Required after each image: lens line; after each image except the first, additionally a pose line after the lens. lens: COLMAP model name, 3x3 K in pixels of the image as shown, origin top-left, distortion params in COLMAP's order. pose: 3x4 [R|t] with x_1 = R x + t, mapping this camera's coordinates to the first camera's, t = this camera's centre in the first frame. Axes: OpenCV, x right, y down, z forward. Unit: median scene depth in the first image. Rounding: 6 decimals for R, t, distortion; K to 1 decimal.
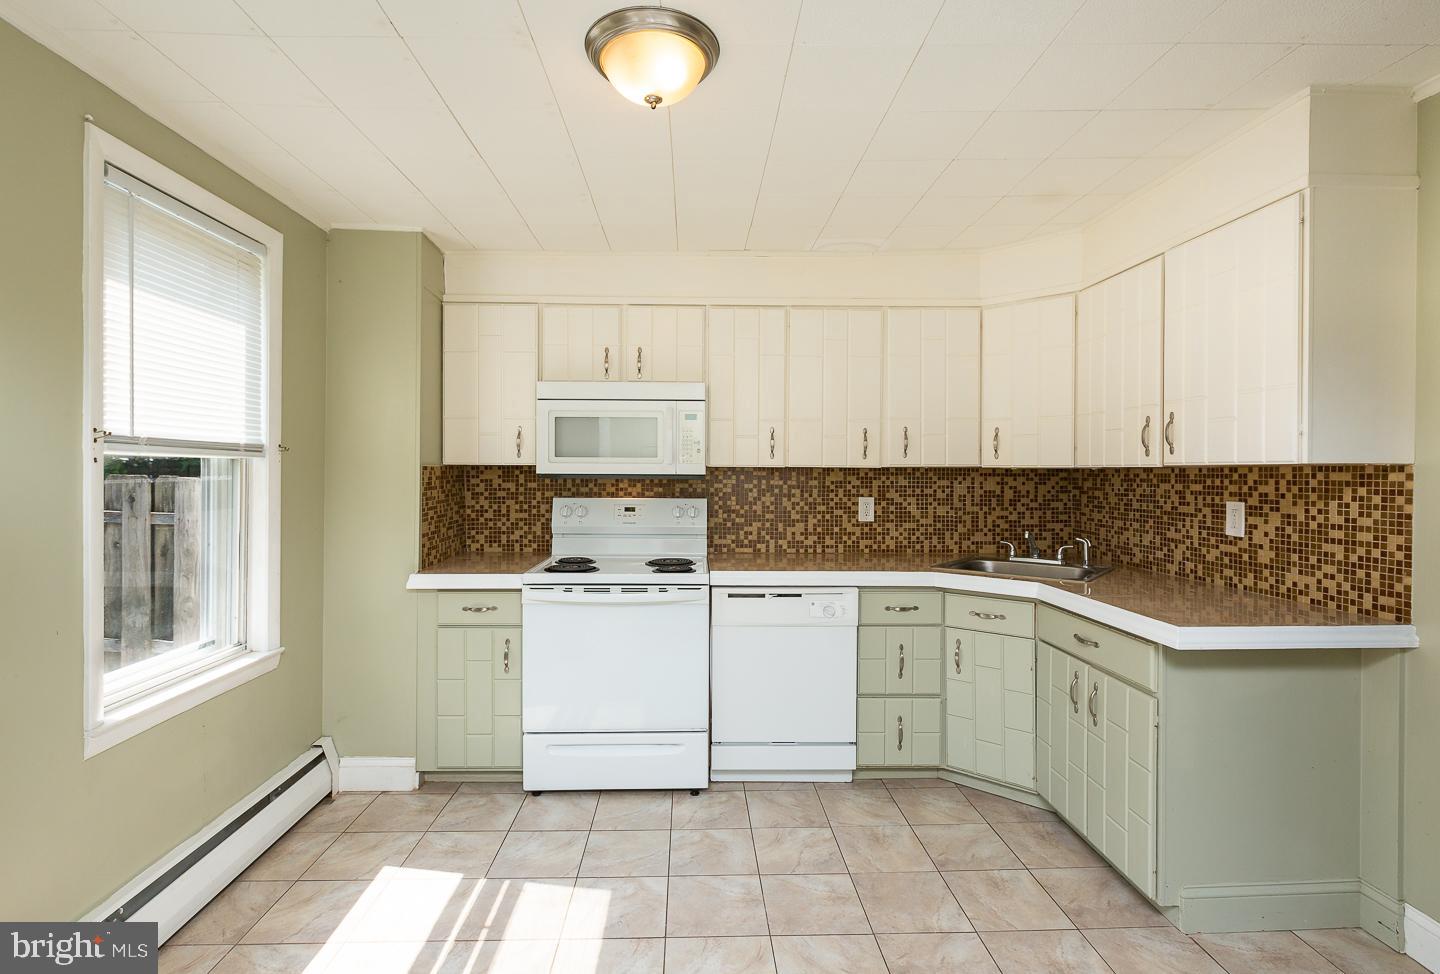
lens RADIAL K [[697.3, 0, 719.1], [0, 697.3, 465.8], [0, 0, 1]] dist [-0.003073, 0.000851]
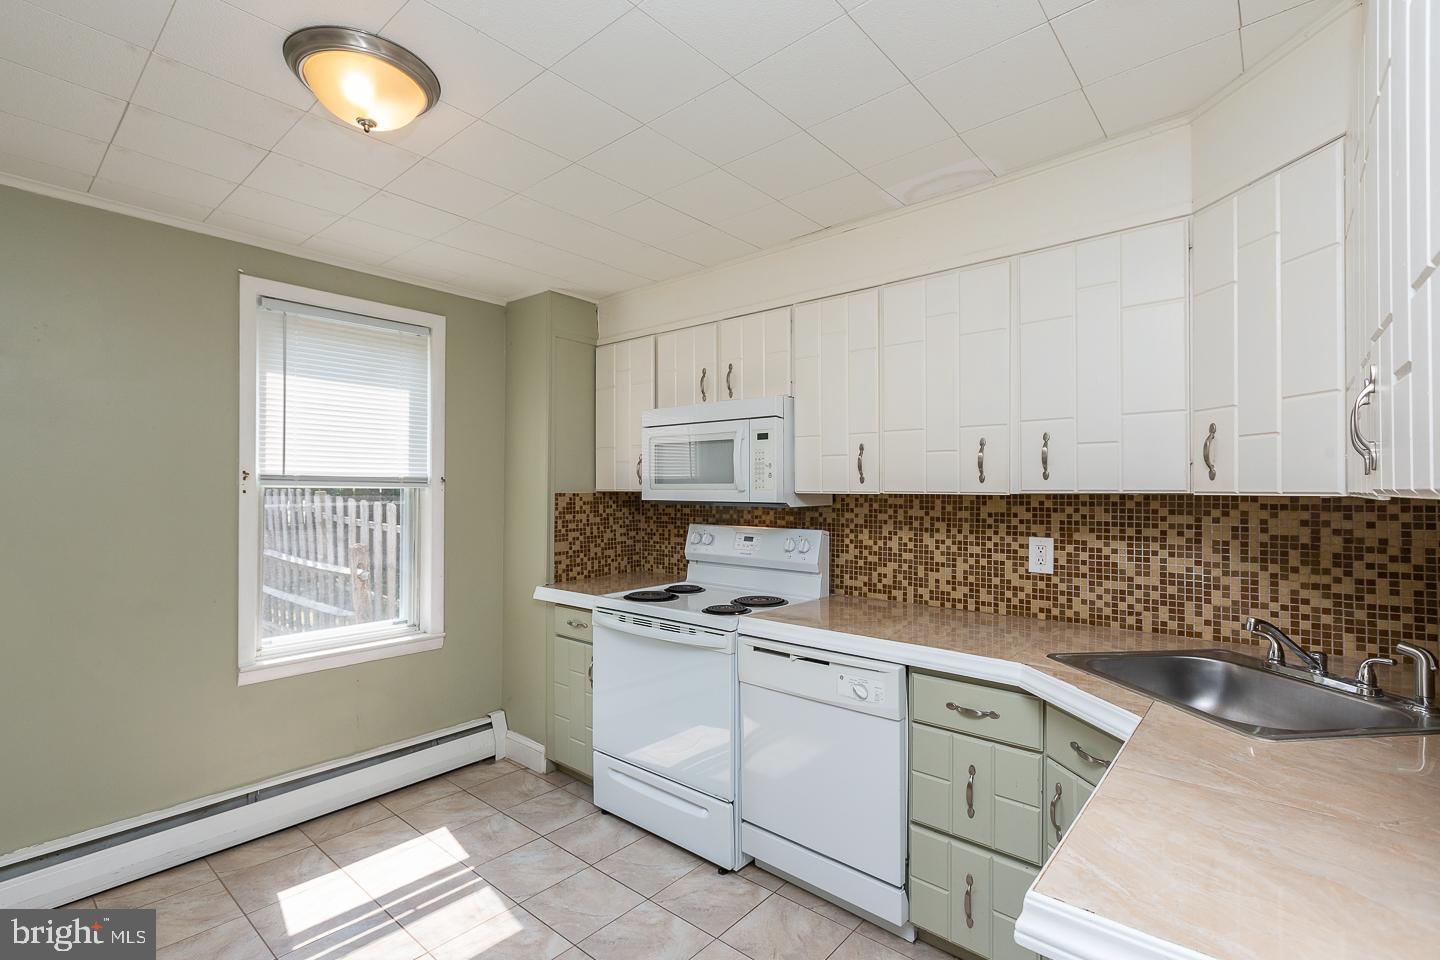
lens RADIAL K [[664.1, 0, 720.0], [0, 664.1, 480.0], [0, 0, 1]] dist [0.005227, 0.000036]
pose [[0.732270, -0.013104, -0.680888, 0.437040], [0.005136, 0.999893, -0.013720, -0.003940], [0.680995, 0.006549, 0.732259, 0.318715]]
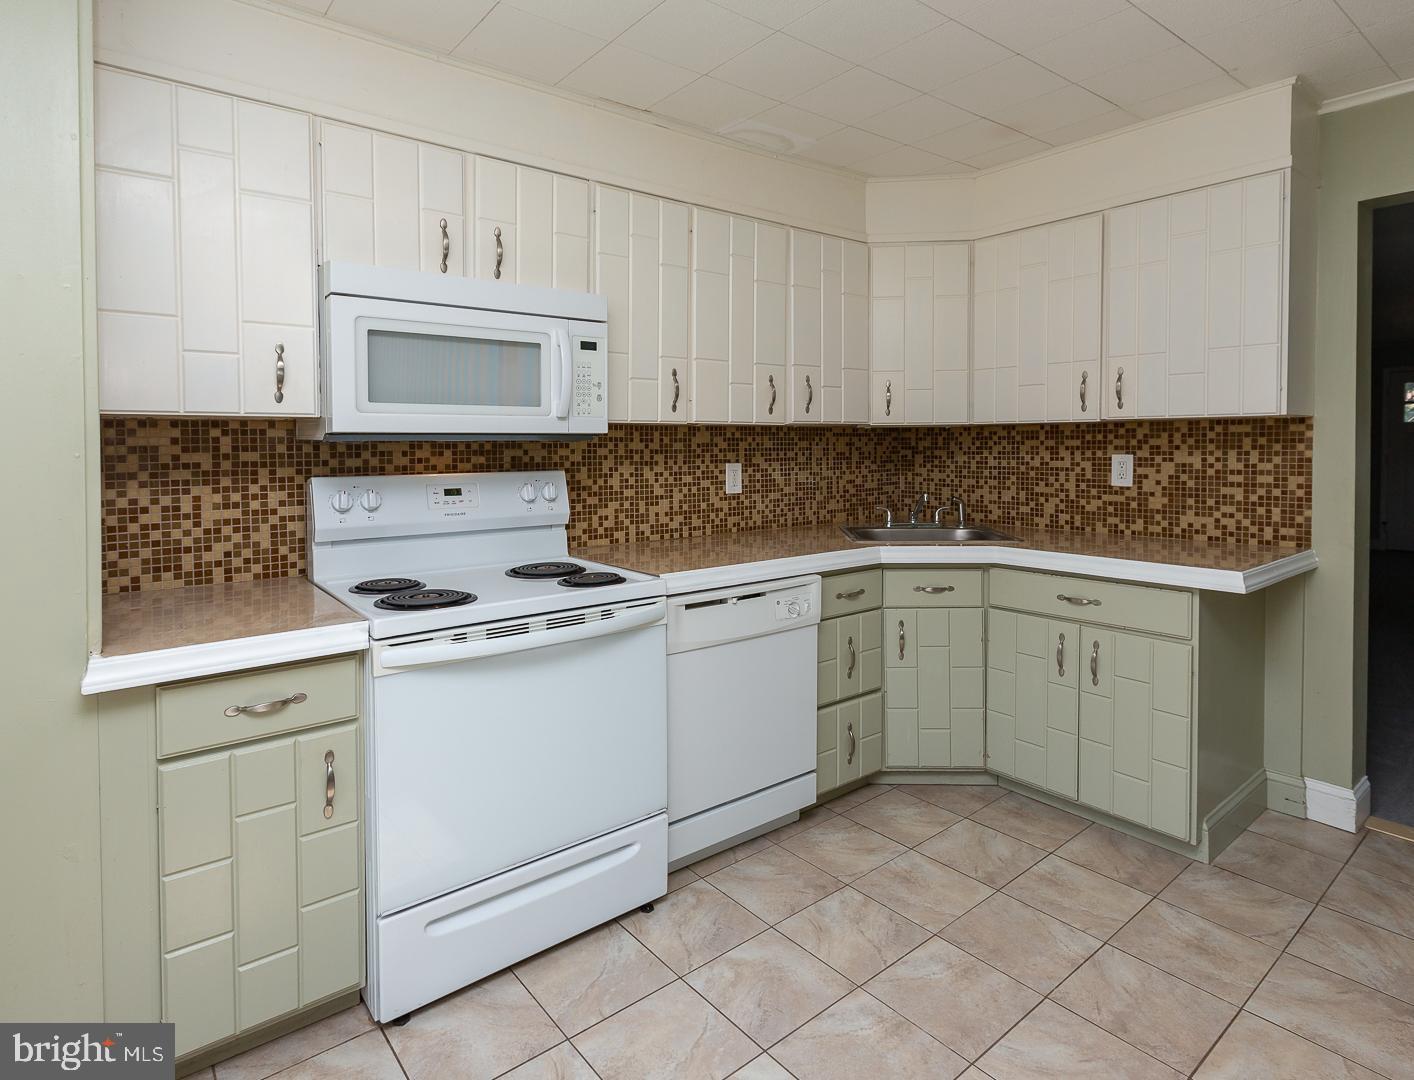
lens RADIAL K [[779.5, 0, 747.2], [0, 779.5, 454.3], [0, 0, 1]] dist [-0.002622, 0.008741]
pose [[0.787859, -0.018891, 0.615566, -0.337032], [0.005413, 0.999703, 0.023751, 0.013979], [-0.615832, -0.015380, 0.787727, 0.293249]]
